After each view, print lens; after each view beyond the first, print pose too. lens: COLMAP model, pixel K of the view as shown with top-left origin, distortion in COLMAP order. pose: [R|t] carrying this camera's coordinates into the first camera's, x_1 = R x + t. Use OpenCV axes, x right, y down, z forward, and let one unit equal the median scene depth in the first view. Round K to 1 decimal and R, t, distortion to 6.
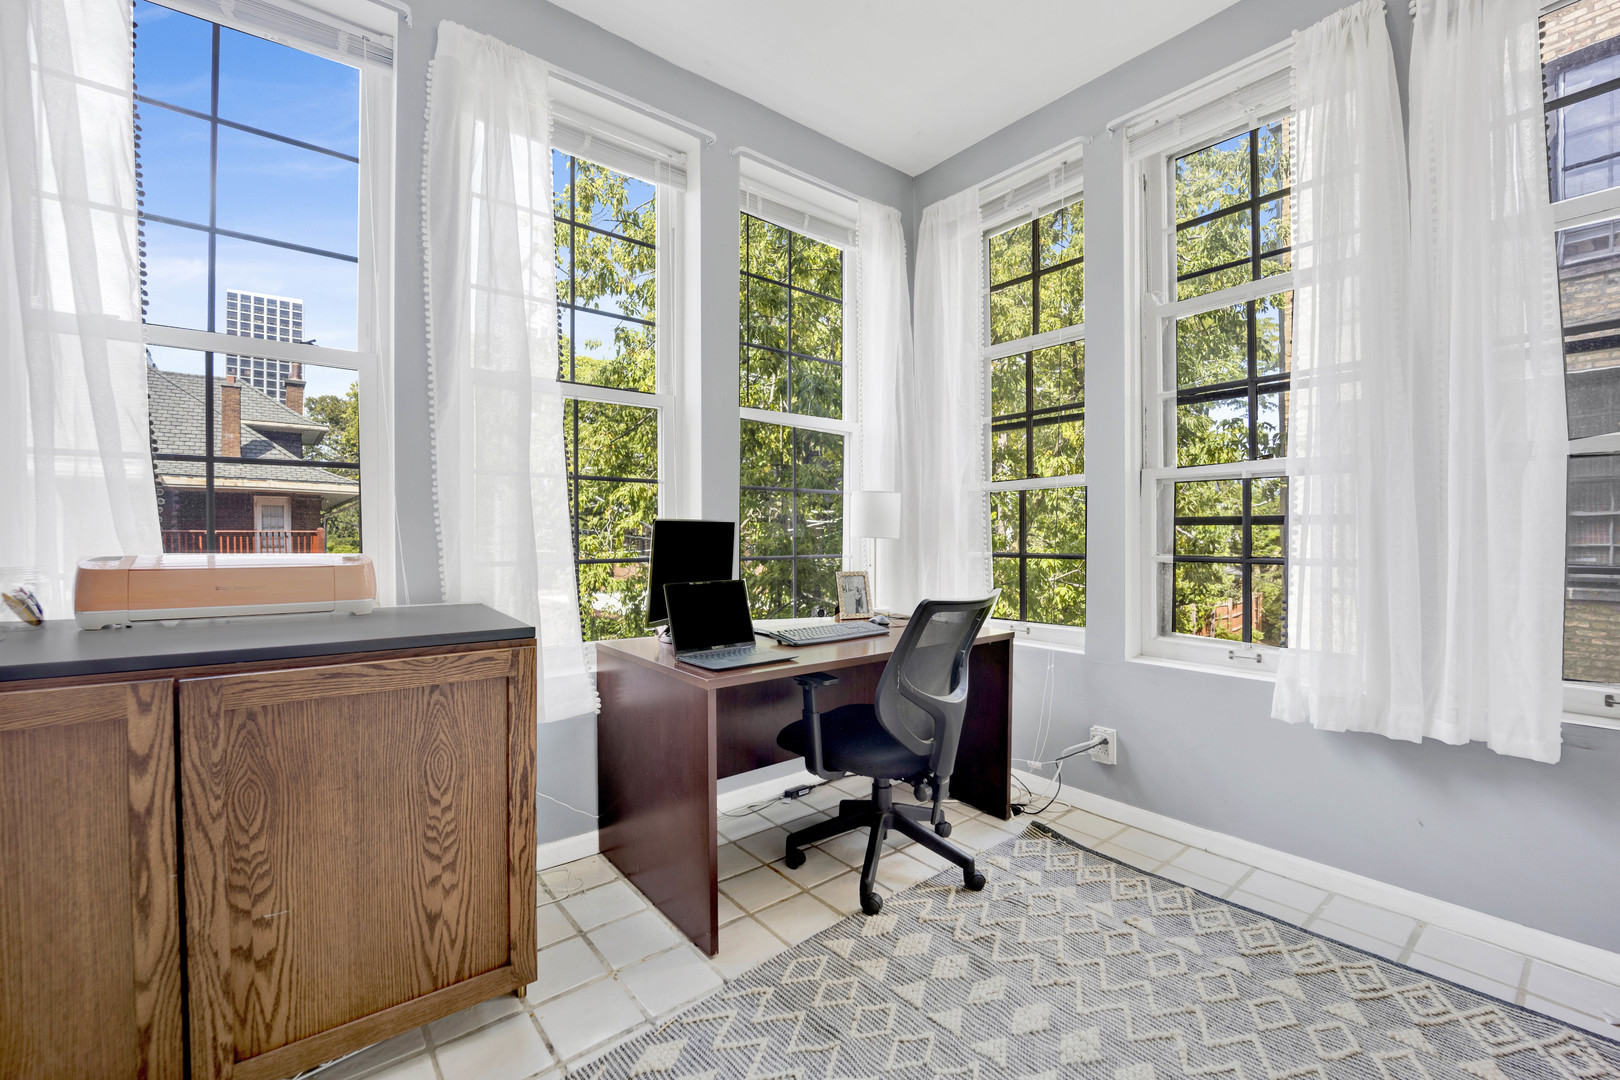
lens RADIAL K [[668.0, 0, 795.7], [0, 668.0, 540.6], [0, 0, 1]] dist [-0.022422, 0.000522]
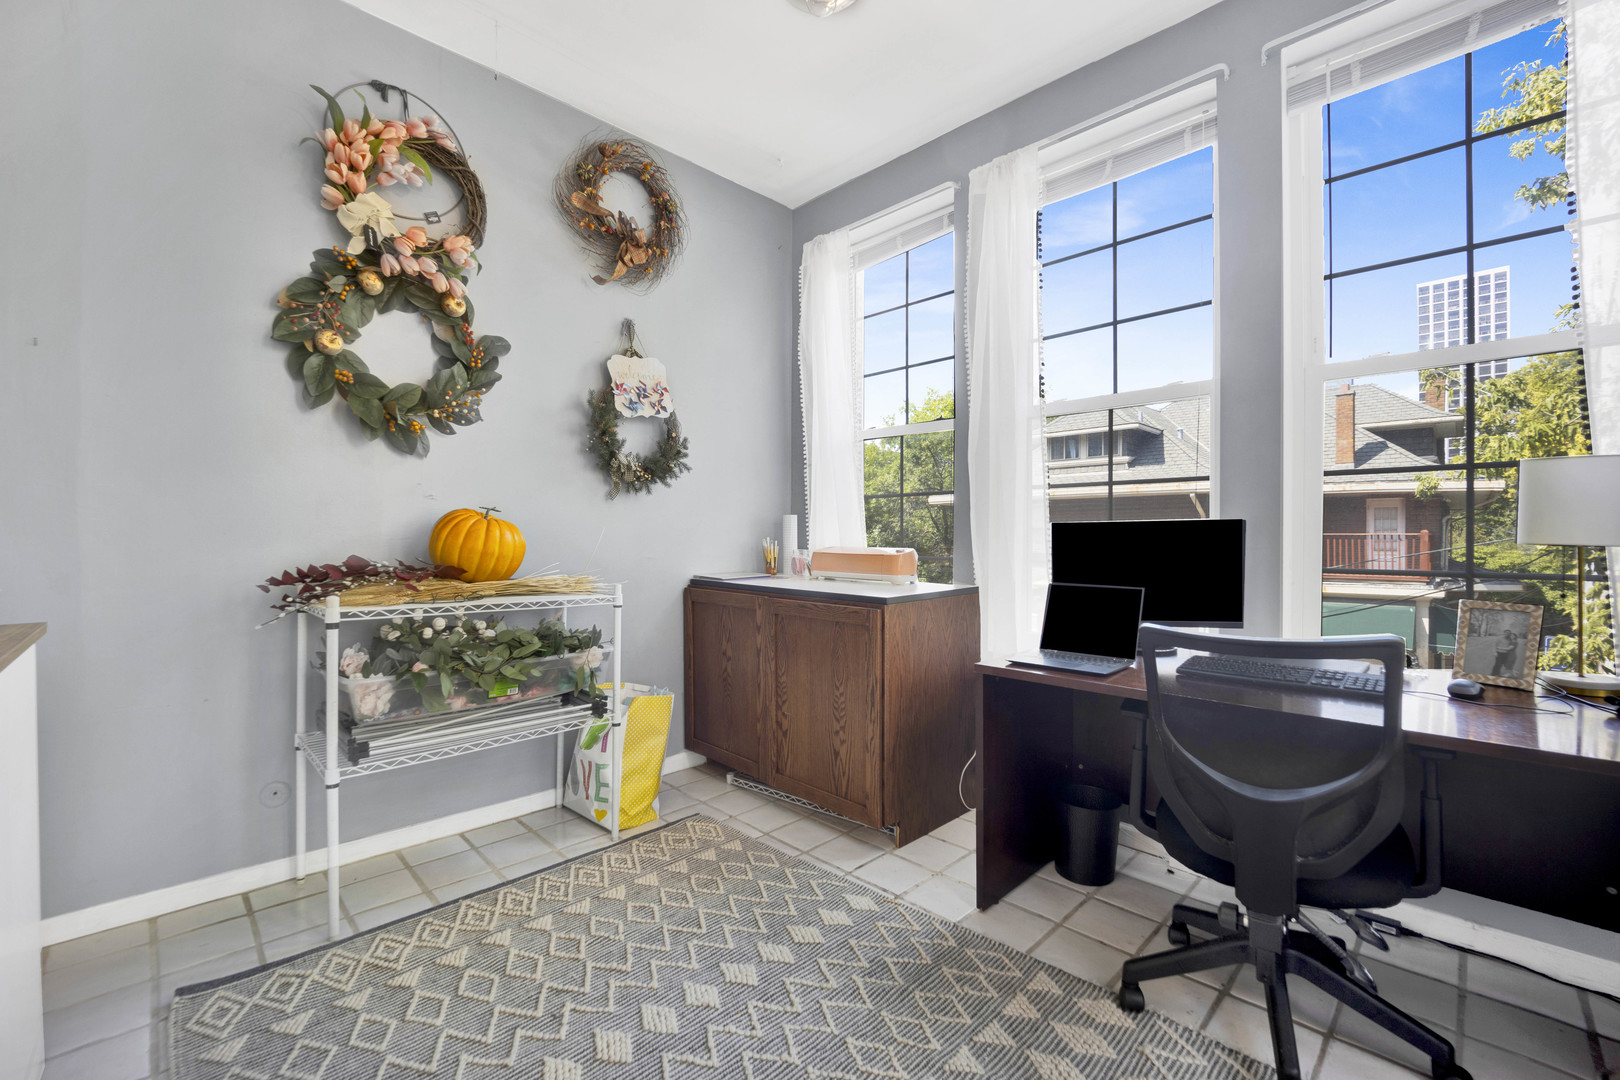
lens RADIAL K [[668.0, 0, 804.1], [0, 668.0, 539.2], [0, 0, 1]] dist [-0.022422, 0.000522]
pose [[0.099792, 0.005544, -0.994993, 0.911123], [-0.012441, 0.999913, 0.004324, -0.004882], [0.994931, 0.011947, 0.099852, 0.549879]]
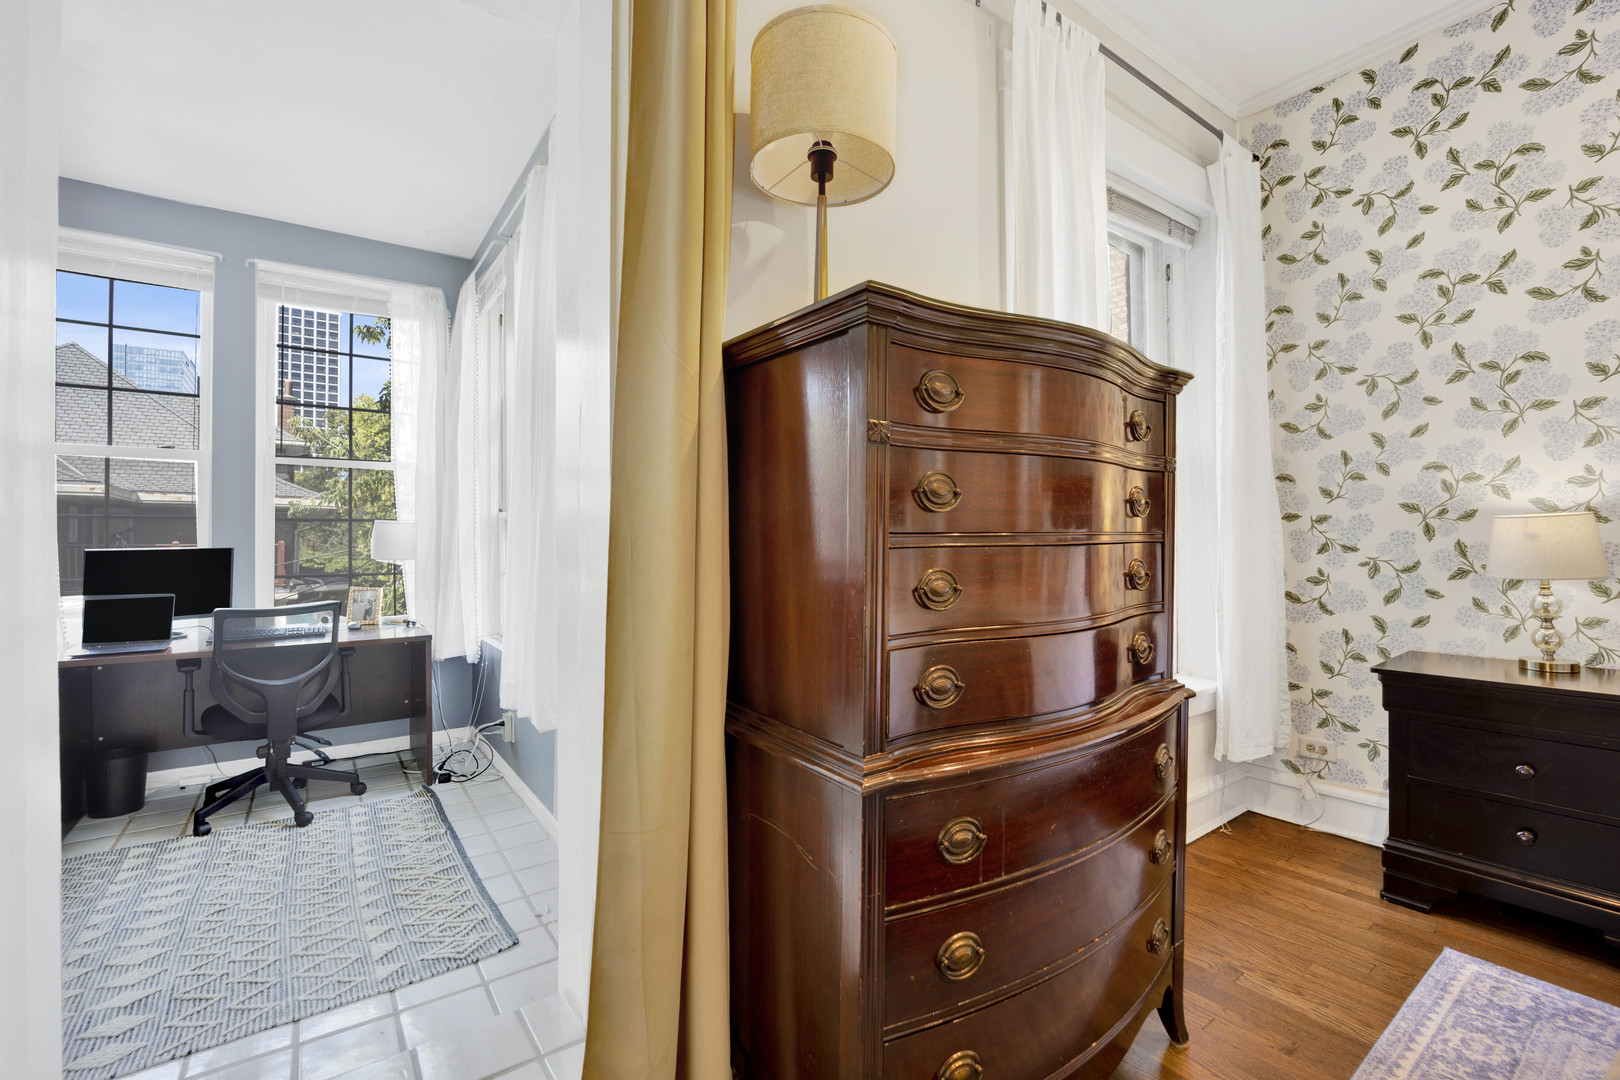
lens RADIAL K [[700.0, 0, 793.7], [0, 700.0, 537.5], [0, 0, 1]] dist [-0.010929, -0.001567]
pose [[0.997813, -0.002738, -0.066050, 1.520756], [0.001483, 0.999818, -0.019040, -0.031370], [0.066090, 0.018900, 0.997635, -0.386173]]
